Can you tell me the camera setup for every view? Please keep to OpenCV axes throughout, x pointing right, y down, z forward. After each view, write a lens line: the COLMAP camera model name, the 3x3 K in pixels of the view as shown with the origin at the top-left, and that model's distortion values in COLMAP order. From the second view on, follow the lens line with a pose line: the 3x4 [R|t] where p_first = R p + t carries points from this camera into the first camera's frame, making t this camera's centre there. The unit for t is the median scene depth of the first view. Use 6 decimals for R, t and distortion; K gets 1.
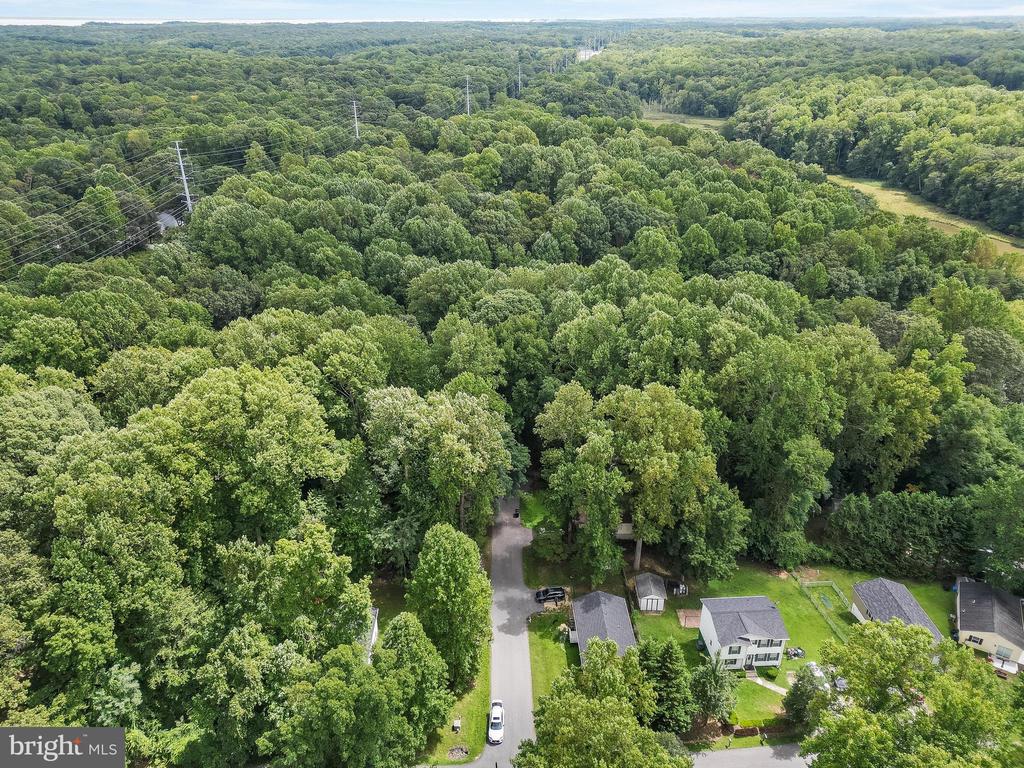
lens RADIAL K [[711.7, 0, 506.9], [0, 711.7, 379.0], [0, 0, 1]] dist [0.073777, -0.063414]
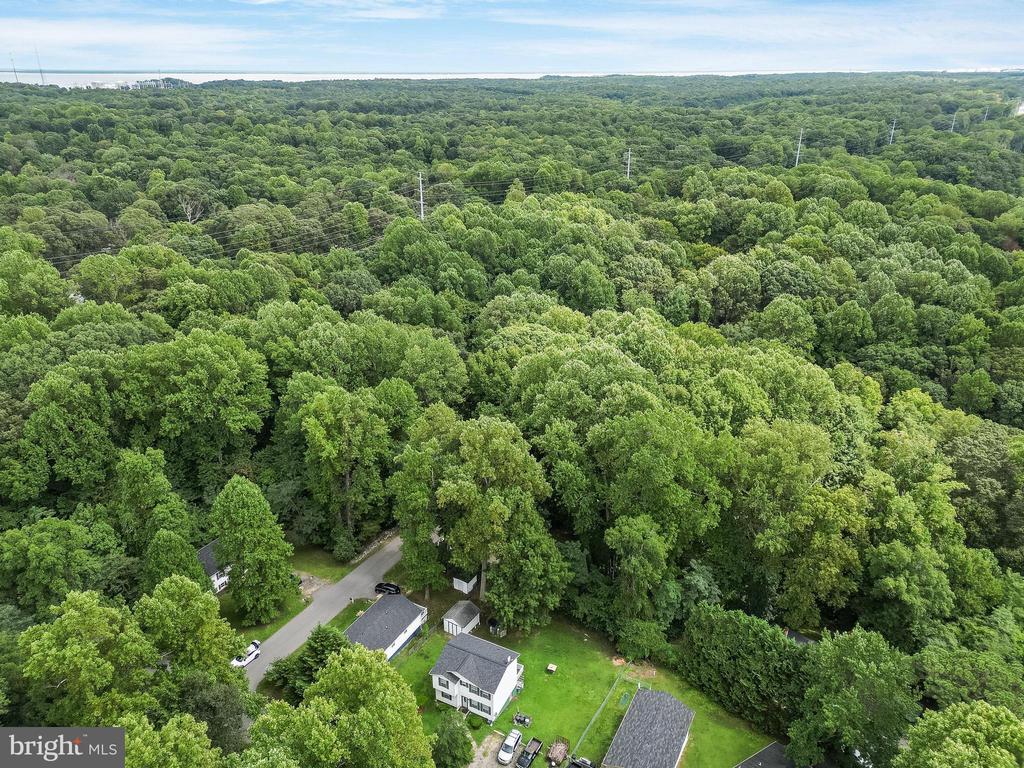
lens RADIAL K [[711.7, 0, 506.9], [0, 711.7, 379.0], [0, 0, 1]] dist [0.073777, -0.063414]
pose [[0.862139, 0.202526, -0.464434, 0.328573], [-0.229460, 0.973317, -0.001517, -0.025266], [0.451734, 0.107877, 0.885607, 0.041335]]
